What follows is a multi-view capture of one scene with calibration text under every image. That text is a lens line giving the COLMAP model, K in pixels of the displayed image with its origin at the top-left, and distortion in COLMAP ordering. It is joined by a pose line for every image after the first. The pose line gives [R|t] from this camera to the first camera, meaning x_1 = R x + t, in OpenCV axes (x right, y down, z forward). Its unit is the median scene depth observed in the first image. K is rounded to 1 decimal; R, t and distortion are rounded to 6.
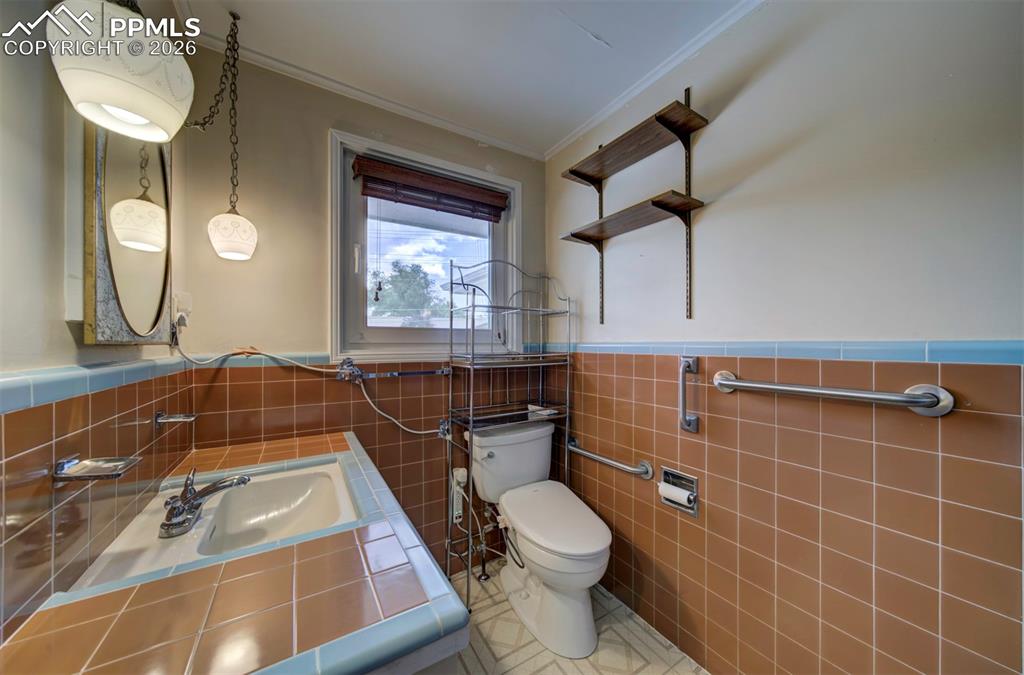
lens RADIAL K [[341.7, 0, 510.6], [0, 341.7, 342.4], [0, 0, 1]] dist [-0.001654, -0.000005]
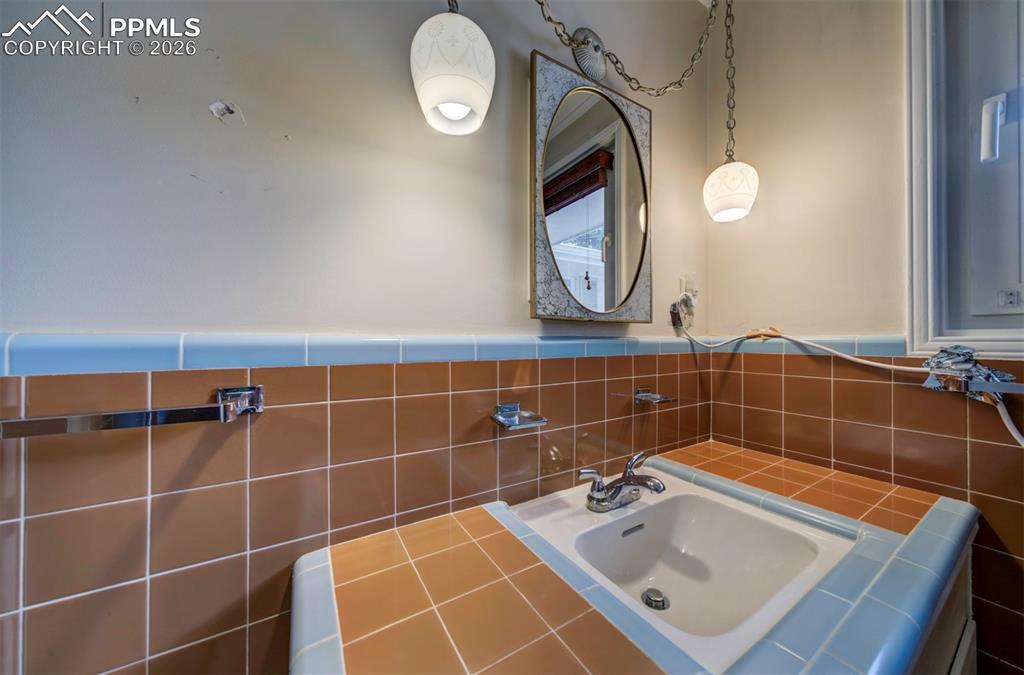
lens RADIAL K [[341.7, 0, 512.6], [0, 341.7, 342.4], [0, 0, 1]] dist [-0.001654, -0.000005]
pose [[0.003969, 0.003707, -0.999985, 0.002002], [0.004503, 0.999983, 0.003725, 0.042075], [0.999982, -0.004517, 0.003952, 0.436669]]
